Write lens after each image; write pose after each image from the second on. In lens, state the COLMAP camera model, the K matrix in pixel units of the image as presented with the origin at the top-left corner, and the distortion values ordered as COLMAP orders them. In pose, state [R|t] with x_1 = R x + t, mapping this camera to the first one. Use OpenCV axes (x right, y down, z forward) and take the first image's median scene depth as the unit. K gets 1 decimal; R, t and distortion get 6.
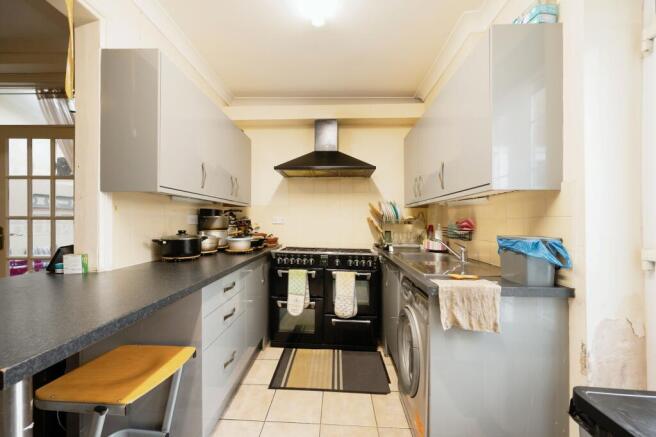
lens RADIAL K [[262.3, 0, 328.0], [0, 262.3, 218.5], [0, 0, 1]] dist [0.000807, 0.000085]
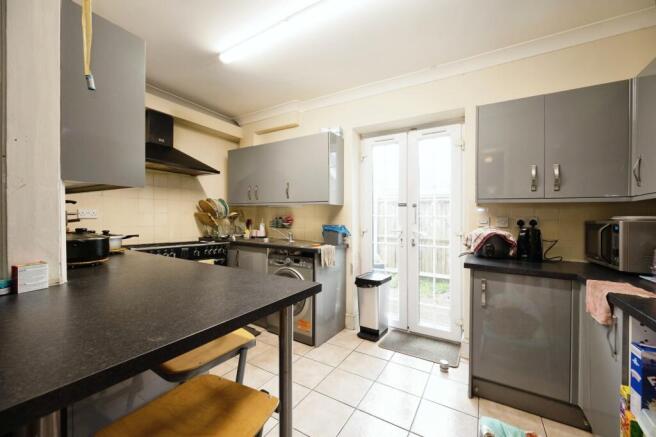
lens RADIAL K [[262.3, 0, 328.0], [0, 262.3, 218.5], [0, 0, 1]] dist [0.000807, 0.000085]
pose [[0.473690, 0.003253, 0.880686, -0.927395], [-0.020749, 0.999757, 0.007468, -0.001571], [-0.880447, -0.021811, 0.473642, -0.033832]]
